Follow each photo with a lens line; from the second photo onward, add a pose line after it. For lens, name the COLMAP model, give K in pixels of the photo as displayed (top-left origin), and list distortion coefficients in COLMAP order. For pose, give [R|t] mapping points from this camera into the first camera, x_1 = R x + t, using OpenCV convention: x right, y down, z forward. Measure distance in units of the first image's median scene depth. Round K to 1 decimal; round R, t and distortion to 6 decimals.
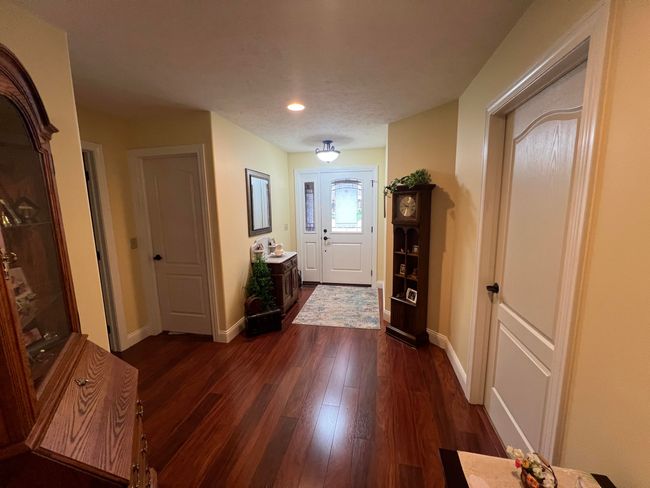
lens RADIAL K [[260.2, 0, 324.8], [0, 260.2, 242.4], [0, 0, 1]] dist [-0.001827, 0.000543]
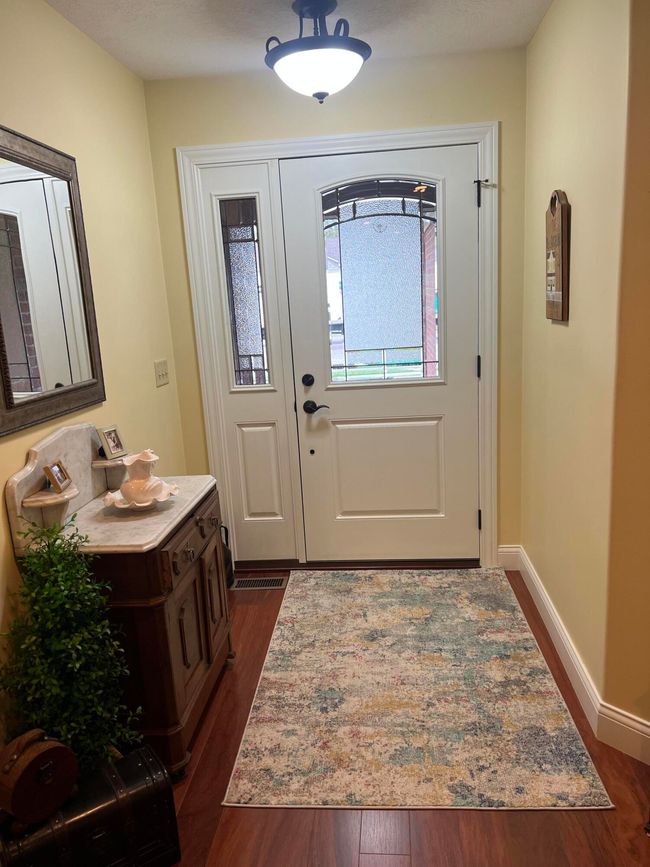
lens RADIAL K [[650.7, 0, 326.2], [0, 650.7, 439.0], [0, 0, 1]] dist [0.048958, -0.035247]
pose [[0.993040, -0.064533, 0.098527, -0.059043], [0.057106, 0.995438, 0.076430, -0.039372], [-0.103009, -0.070272, 0.992195, 0.358138]]
